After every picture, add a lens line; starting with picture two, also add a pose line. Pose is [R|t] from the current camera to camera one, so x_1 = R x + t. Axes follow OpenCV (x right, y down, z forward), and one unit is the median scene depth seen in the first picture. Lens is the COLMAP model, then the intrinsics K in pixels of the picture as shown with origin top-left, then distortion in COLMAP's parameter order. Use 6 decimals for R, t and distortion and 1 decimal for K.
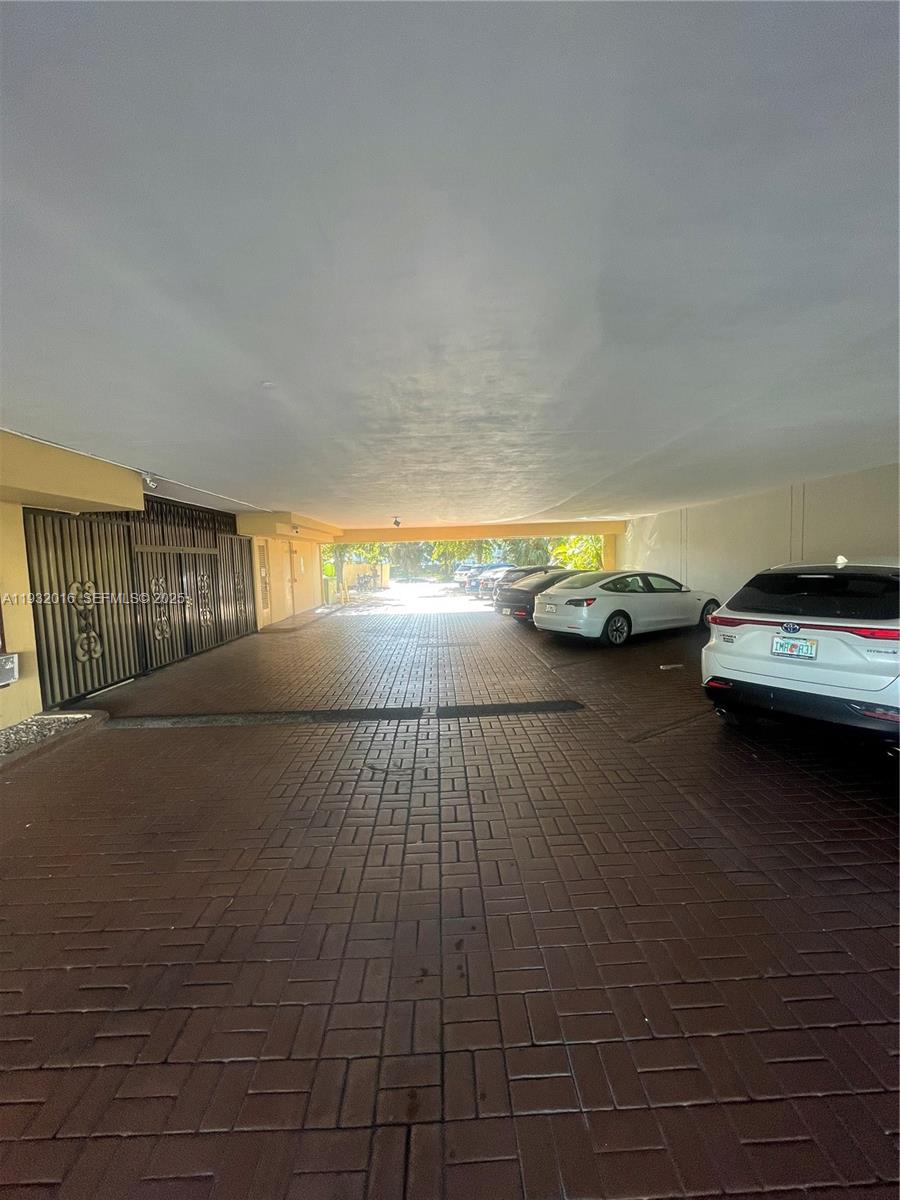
lens RADIAL K [[488.9, 0, 450.4], [0, 488.9, 604.8], [0, 0, 1]] dist [-0.000230, 0.000139]
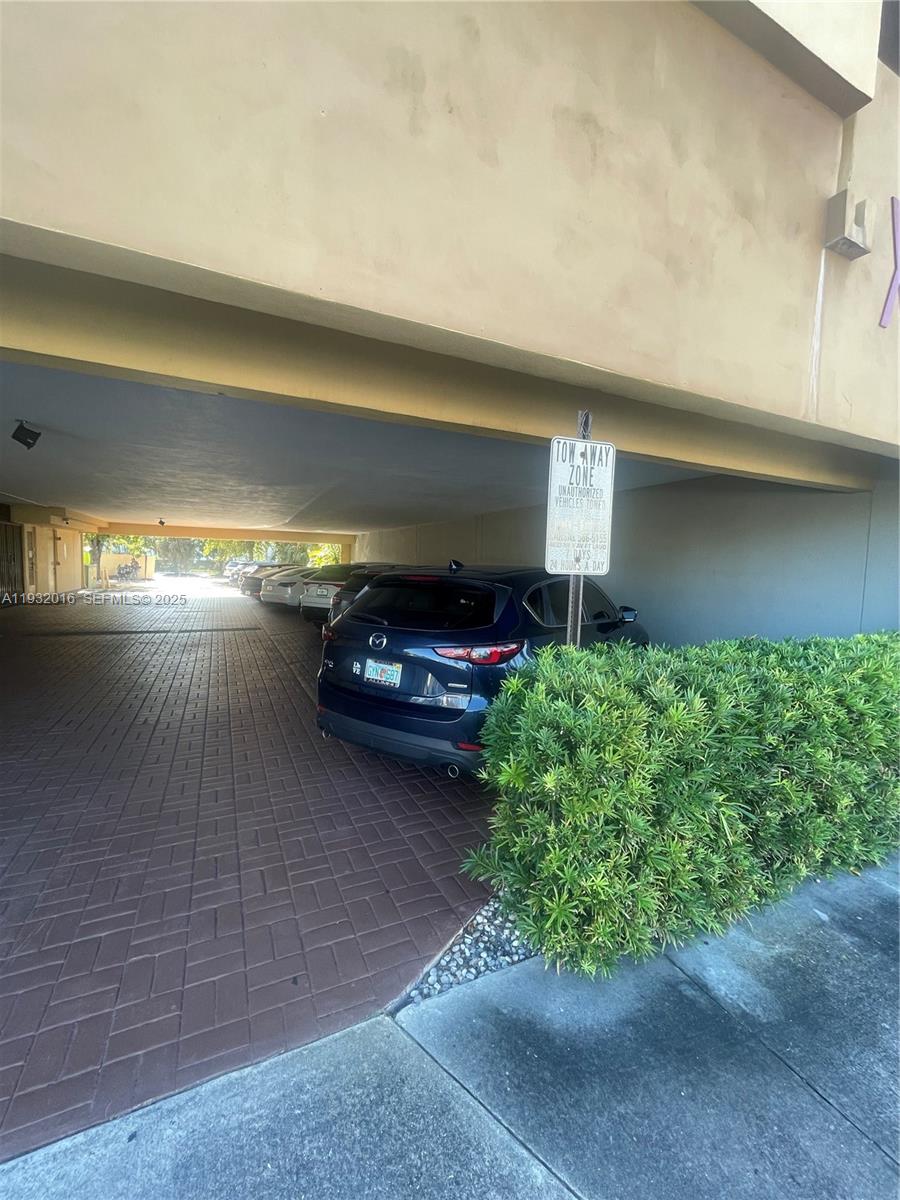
lens RADIAL K [[488.9, 0, 450.4], [0, 488.9, 604.8], [0, 0, 1]] dist [-0.000230, 0.000139]
pose [[0.913134, 0.025537, 0.406859, 0.048386], [-0.021788, 0.999667, -0.013844, 0.035492], [-0.407077, 0.003777, 0.913386, -0.349604]]
